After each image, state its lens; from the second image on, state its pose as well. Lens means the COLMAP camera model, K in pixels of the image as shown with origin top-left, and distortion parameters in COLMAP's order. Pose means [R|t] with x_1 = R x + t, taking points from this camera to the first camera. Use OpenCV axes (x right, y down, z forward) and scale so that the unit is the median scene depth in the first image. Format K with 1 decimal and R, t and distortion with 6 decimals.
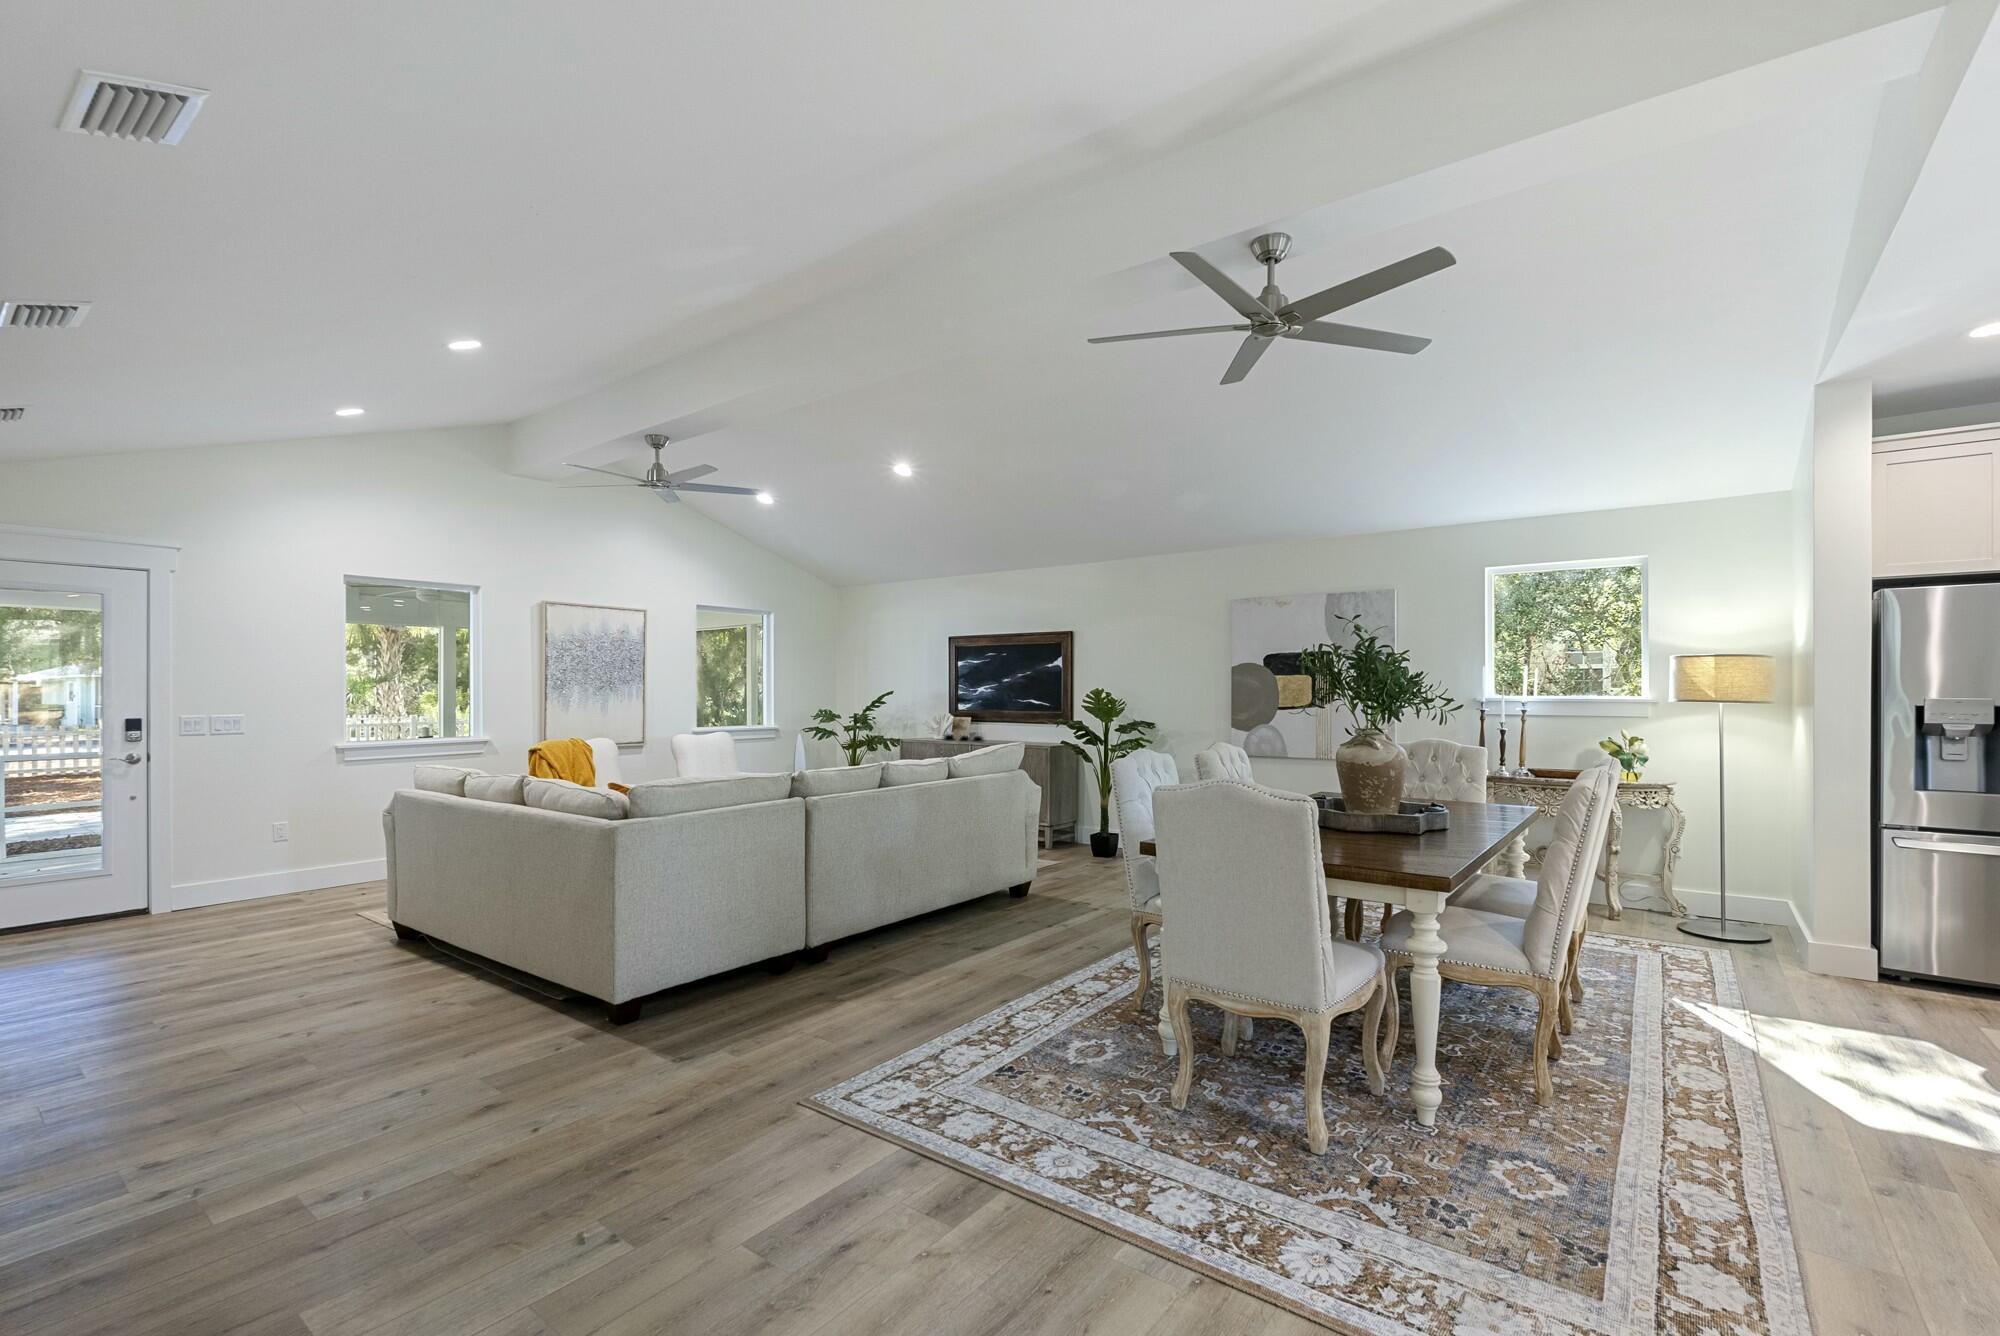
lens RADIAL K [[880.1, 0, 1012.7], [0, 880.1, 679.5], [0, 0, 1]] dist [-0.012166, 0.000117]
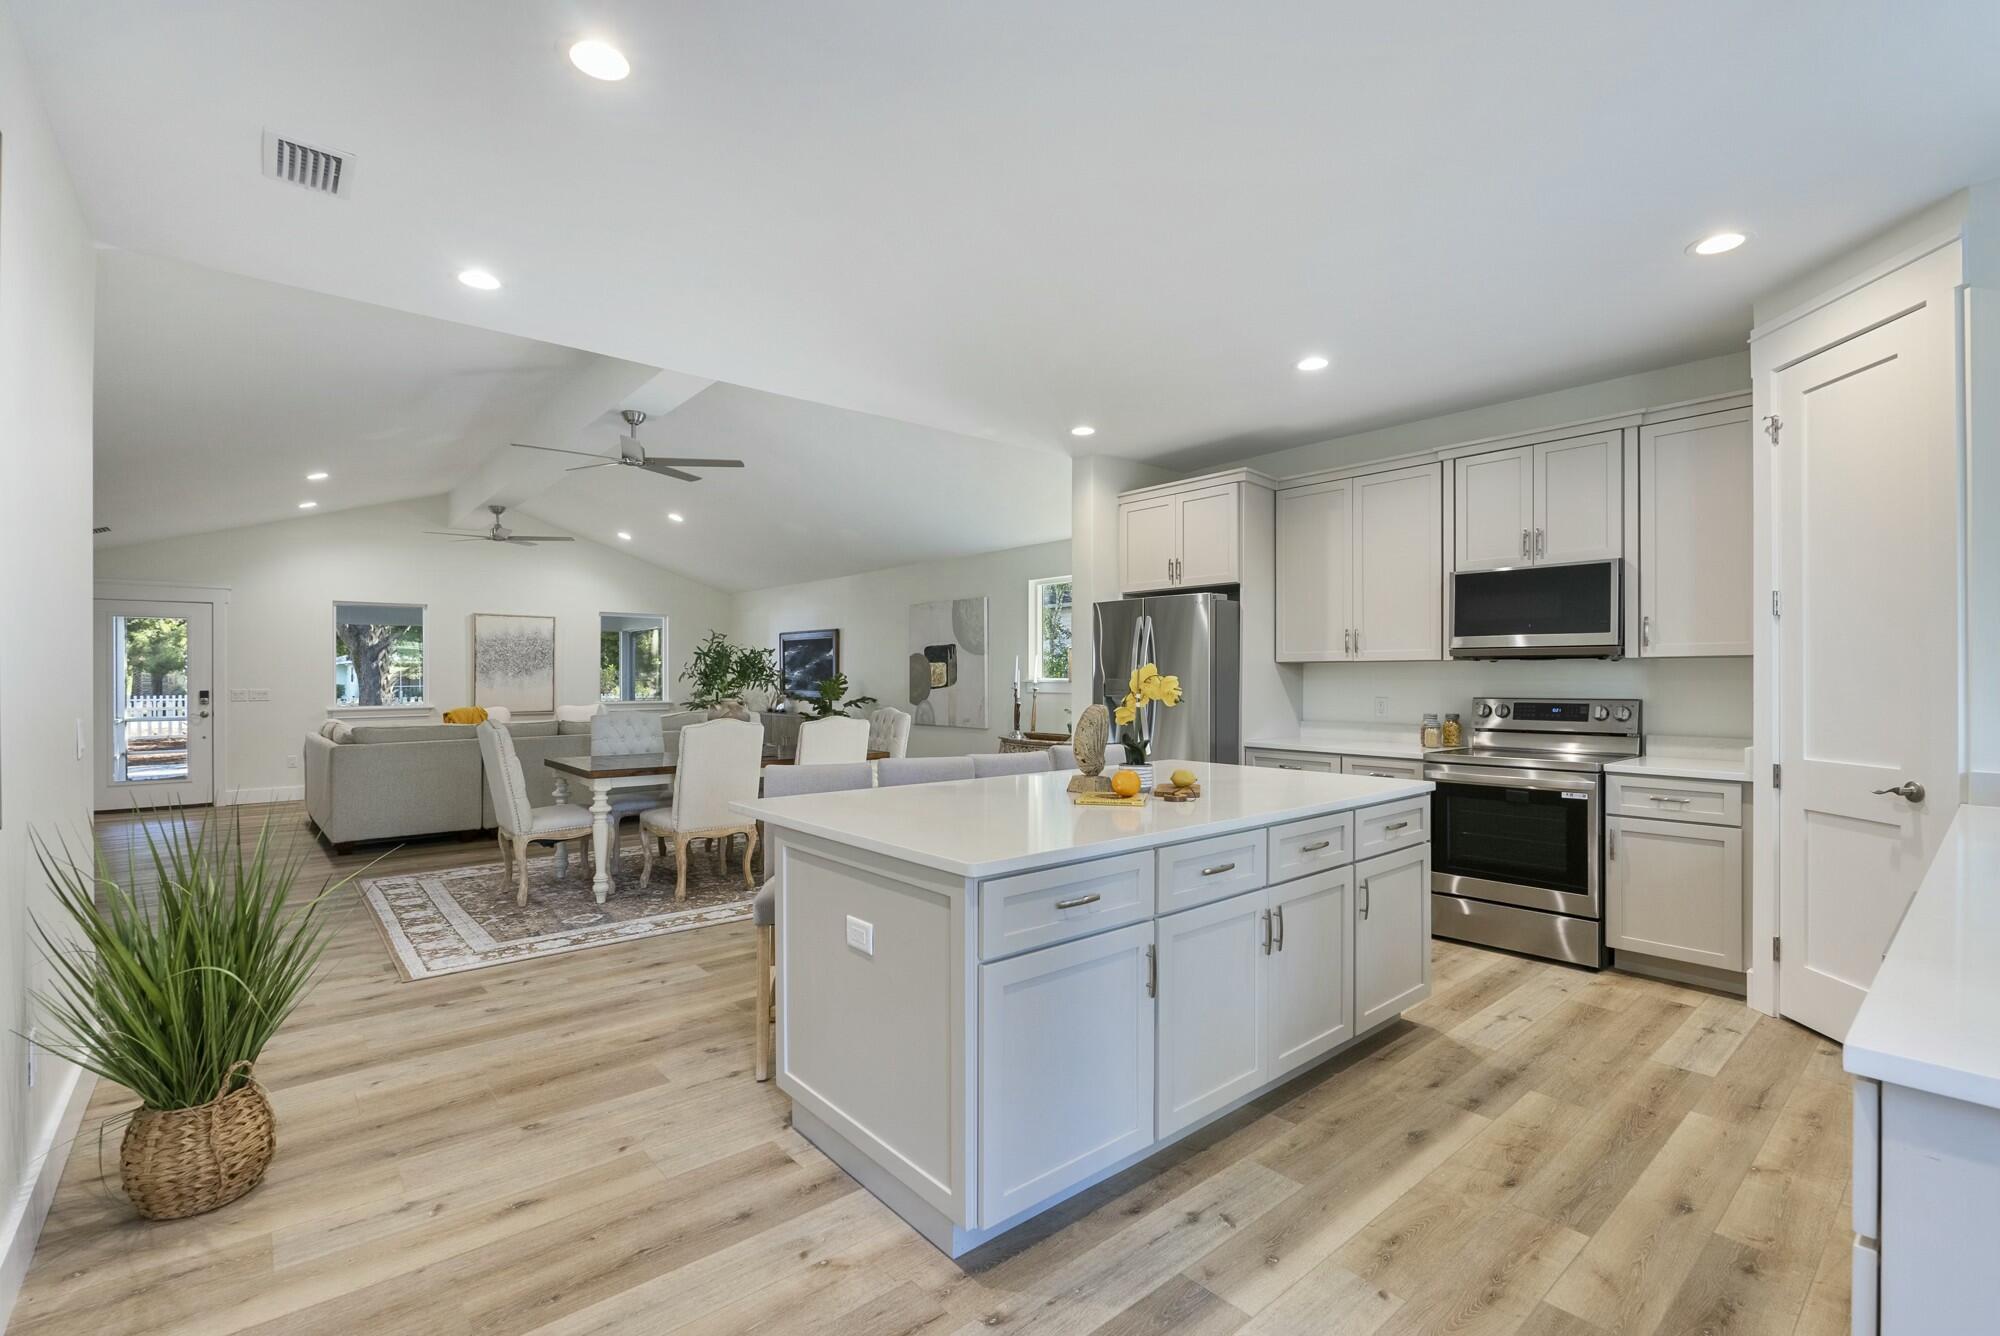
lens RADIAL K [[880.1, 0, 1013.4], [0, 880.1, 676.6], [0, 0, 1]] dist [-0.012166, 0.000117]
pose [[0.978731, 0.000501, -0.205149, 0.687486], [0.002315, 0.999906, 0.013489, -0.001394], [0.205136, -0.013677, 0.978638, -0.263101]]
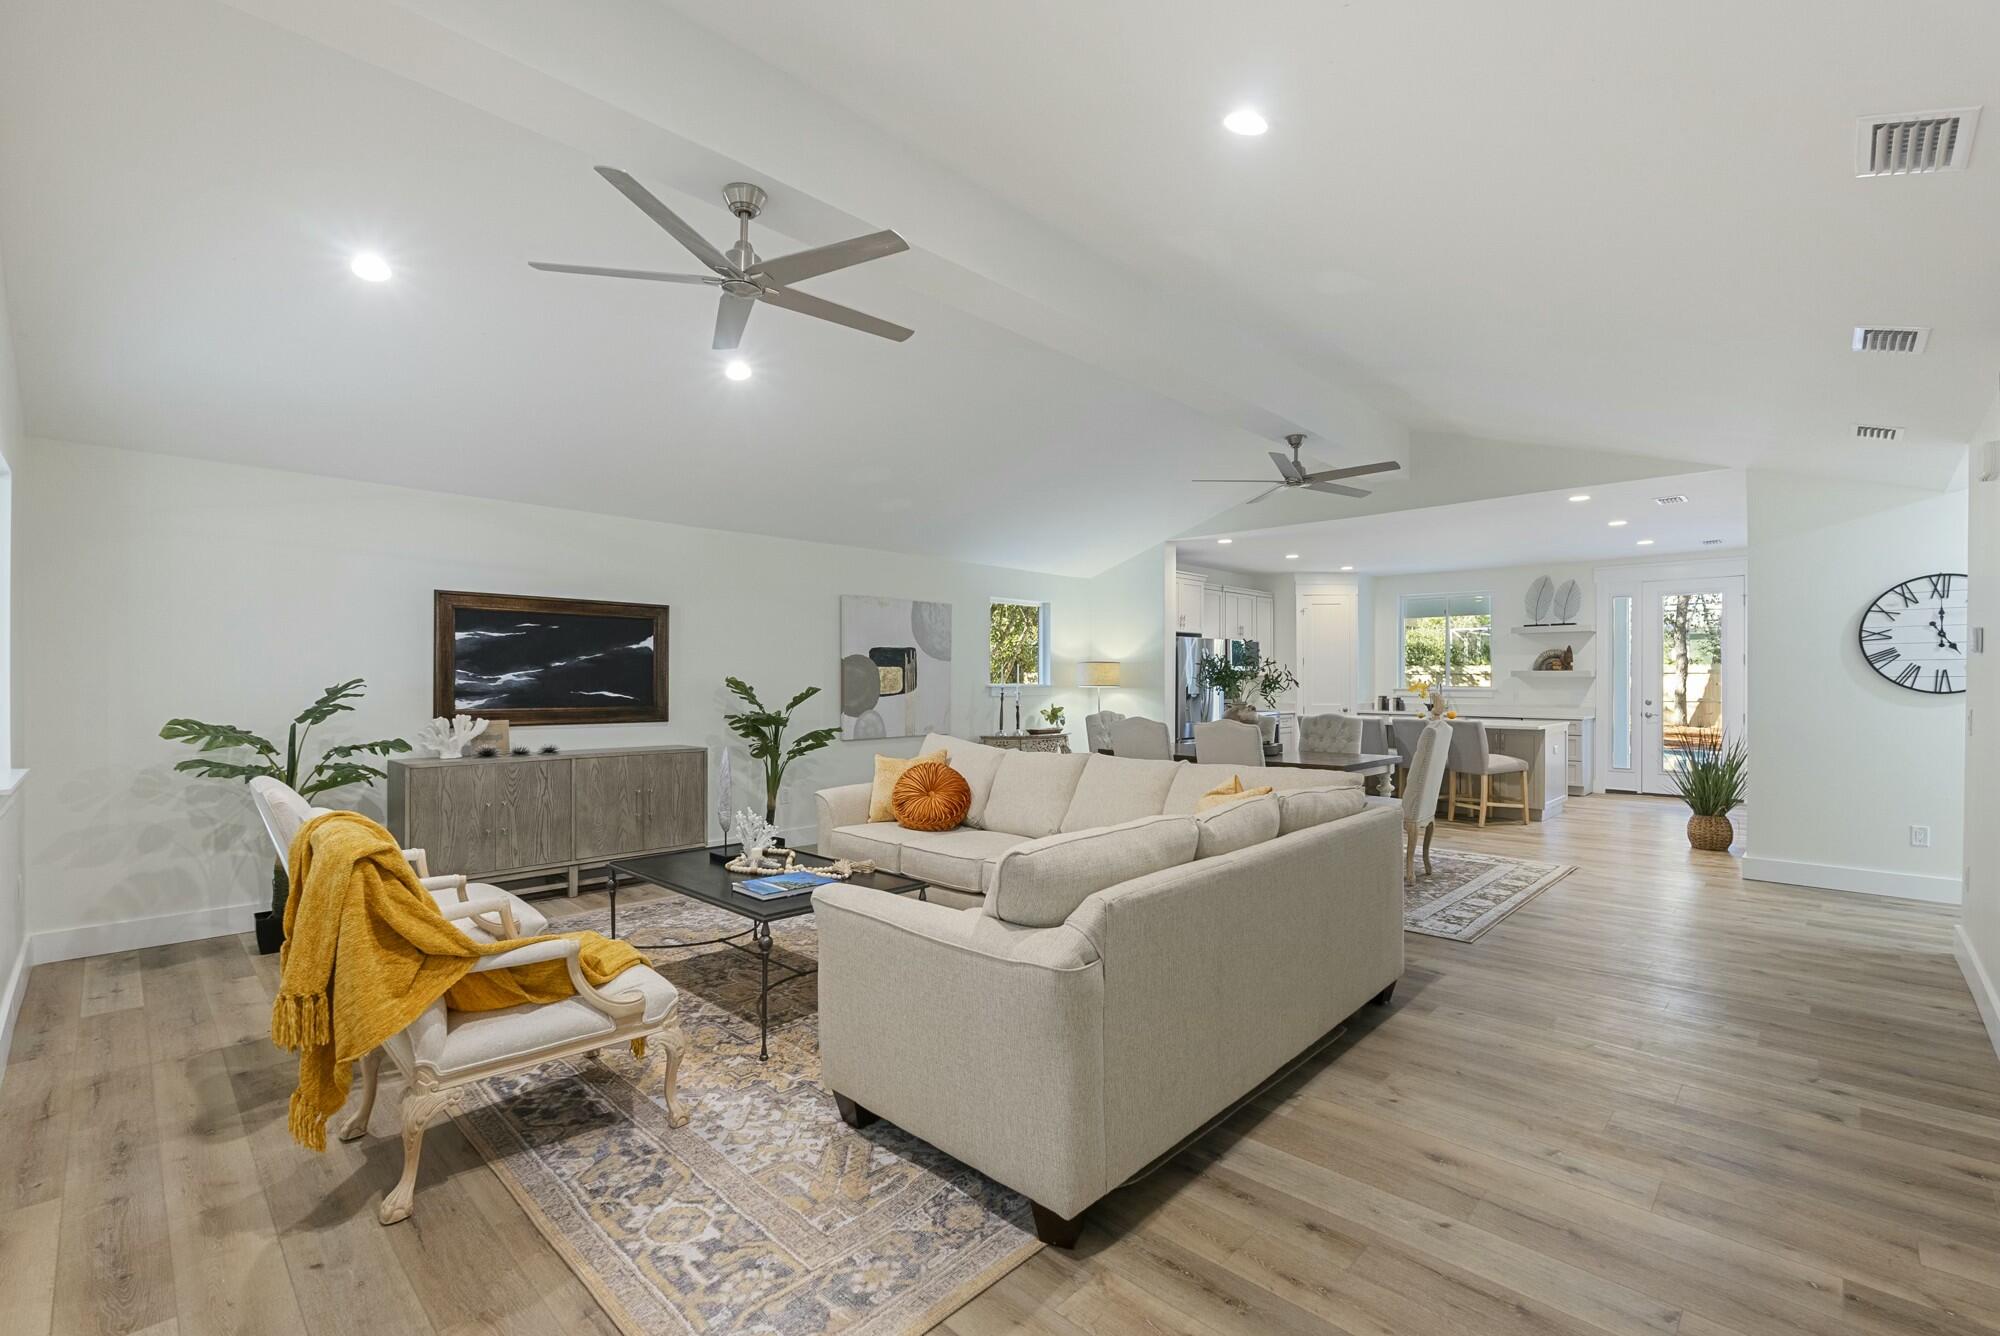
lens RADIAL K [[880.1, 0, 1000.6], [0, 880.1, 673.2], [0, 0, 1]] dist [-0.012166, 0.000117]
pose [[0.122516, 0.009501, 0.992421, -0.805674], [-0.013886, 0.999873, -0.007858, 0.010537], [-0.992369, -0.012818, 0.122633, 0.696849]]
